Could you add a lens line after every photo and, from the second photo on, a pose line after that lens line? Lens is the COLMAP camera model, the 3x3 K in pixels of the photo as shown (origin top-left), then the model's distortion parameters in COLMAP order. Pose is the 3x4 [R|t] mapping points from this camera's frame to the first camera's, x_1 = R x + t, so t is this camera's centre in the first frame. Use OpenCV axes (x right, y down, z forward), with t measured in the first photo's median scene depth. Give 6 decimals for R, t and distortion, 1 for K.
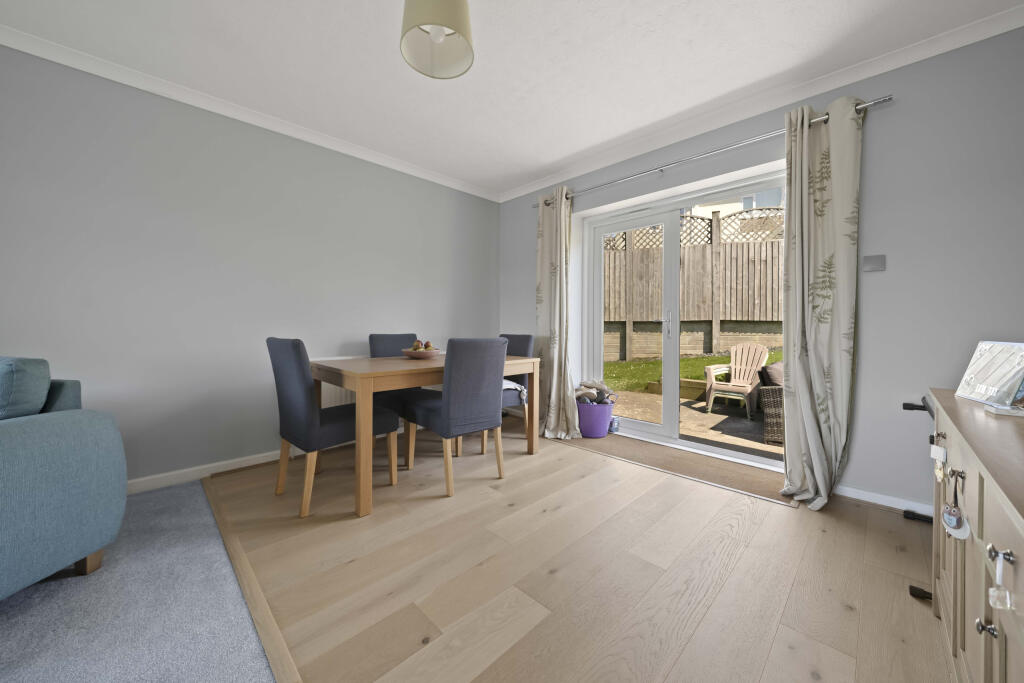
lens RADIAL K [[355.7, 0, 526.8], [0, 355.7, 318.1], [0, 0, 1]] dist [-0.000099, 0.000024]
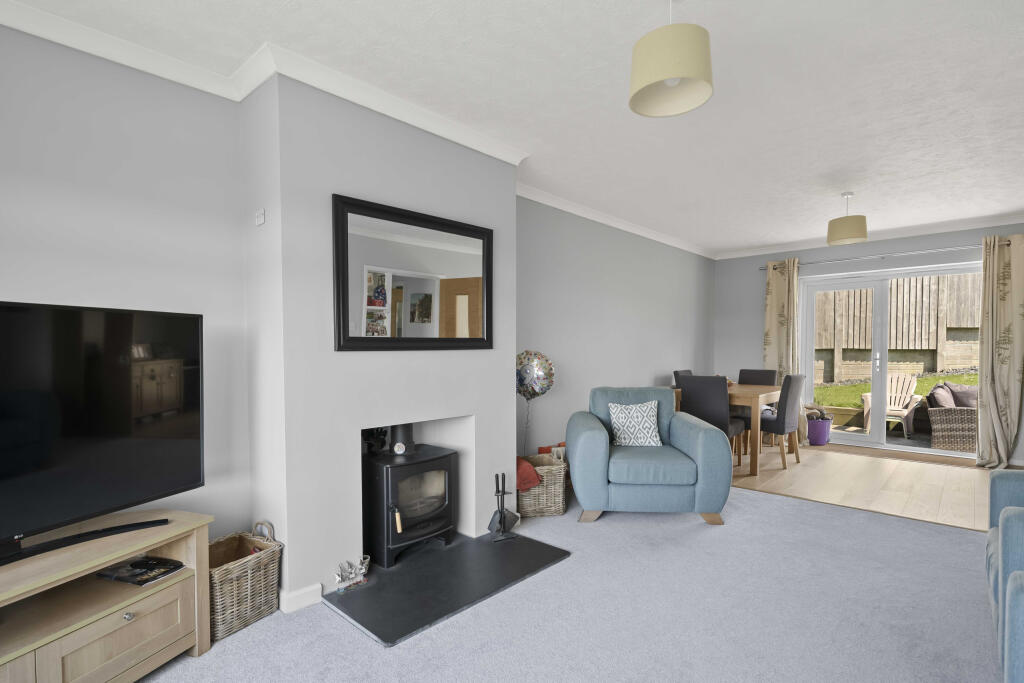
lens RADIAL K [[492.8, 0, 512.0], [0, 492.8, 349.3], [0, 0, 1]] dist [0.000228, -0.000209]
pose [[0.999589, -0.005511, 0.028116, -0.952018], [0.004747, 0.999620, 0.027172, -0.079543], [-0.028255, -0.027027, 0.999235, -0.772983]]
